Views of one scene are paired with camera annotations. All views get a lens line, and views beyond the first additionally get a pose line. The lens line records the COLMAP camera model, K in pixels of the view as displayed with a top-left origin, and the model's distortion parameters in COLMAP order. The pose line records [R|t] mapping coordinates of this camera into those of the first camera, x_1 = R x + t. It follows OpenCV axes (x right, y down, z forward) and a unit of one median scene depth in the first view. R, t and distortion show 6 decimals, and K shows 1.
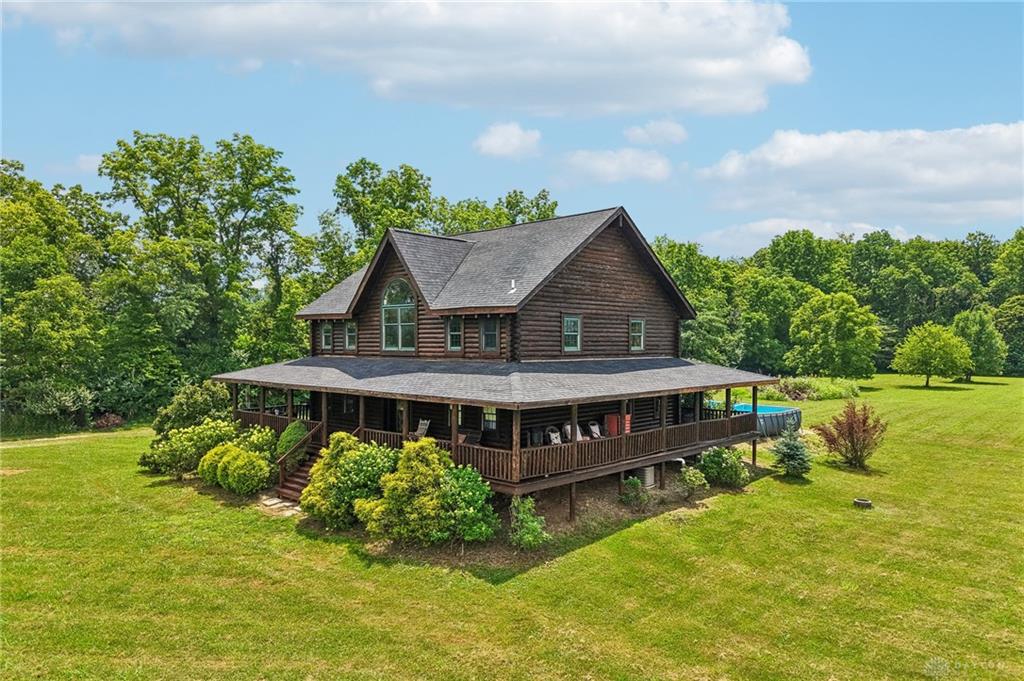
lens RADIAL K [[665.9, 0, 439.8], [0, 665.9, 337.9], [0, 0, 1]] dist [0.003461, 0.001201]
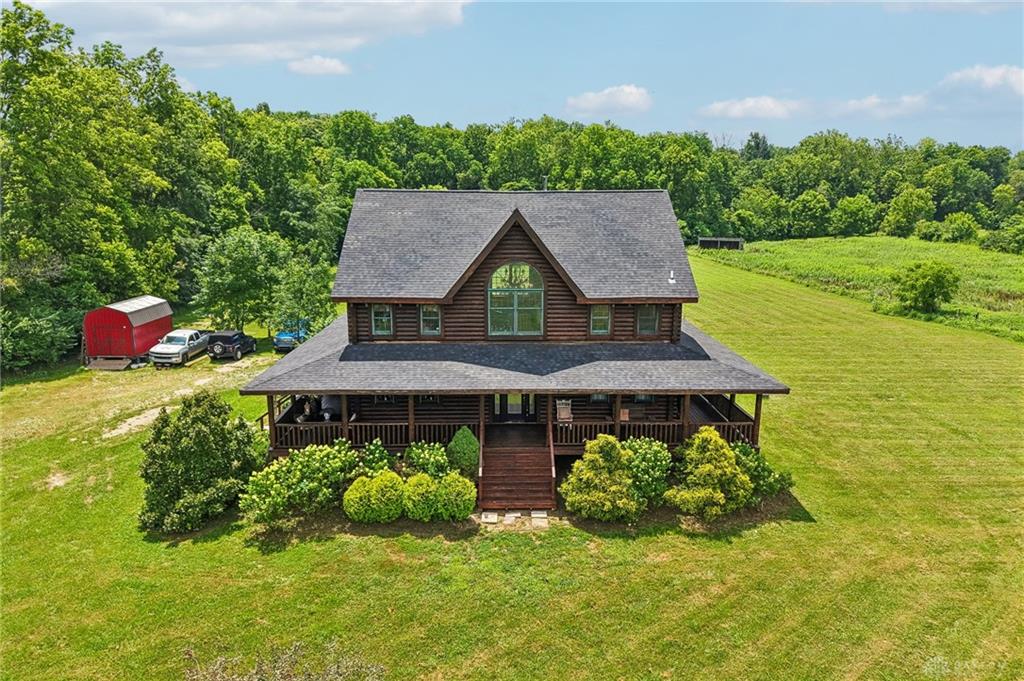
lens RADIAL K [[700.8, 0, 512.0], [0, 700.8, 340.5], [0, 0, 1]] dist [0.036808, 0.001821]
pose [[0.689435, -0.146198, 0.709440, -0.820295], [0.006967, 0.980713, 0.195330, -0.179364], [-0.724314, -0.129724, 0.677156, 0.307418]]
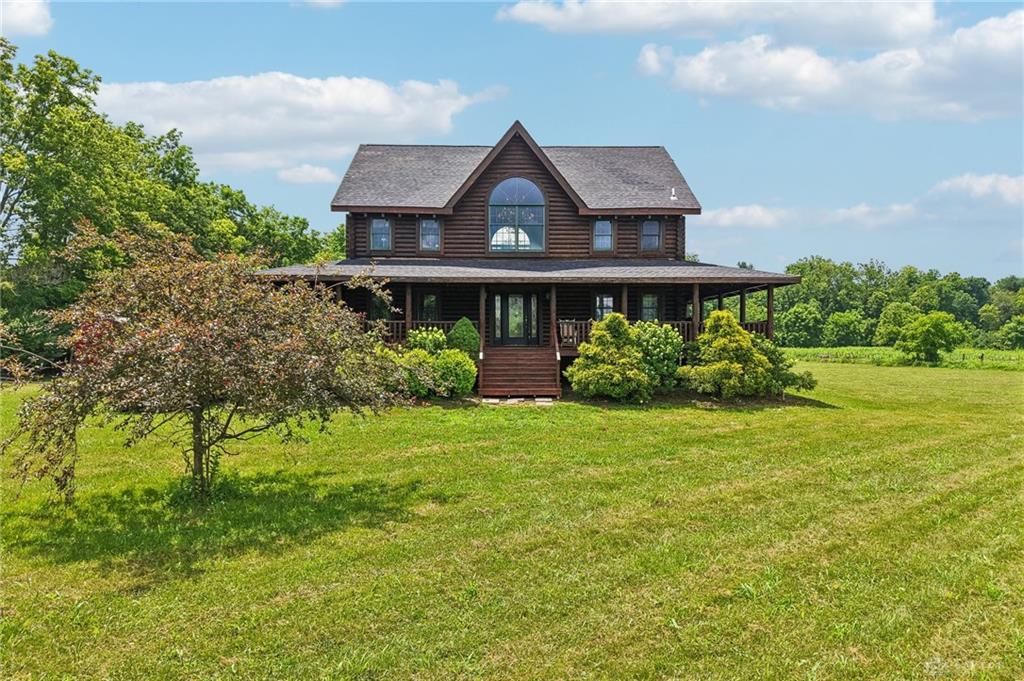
lens RADIAL K [[701.0, 0, 510.7], [0, 701.0, 313.1], [0, 0, 1]] dist [0.034112, 0.001711]
pose [[0.688394, -0.004019, 0.725326, -0.823234], [0.010080, 0.999941, -0.004026, 0.114757], [-0.725267, 0.010083, 0.688394, 0.314786]]
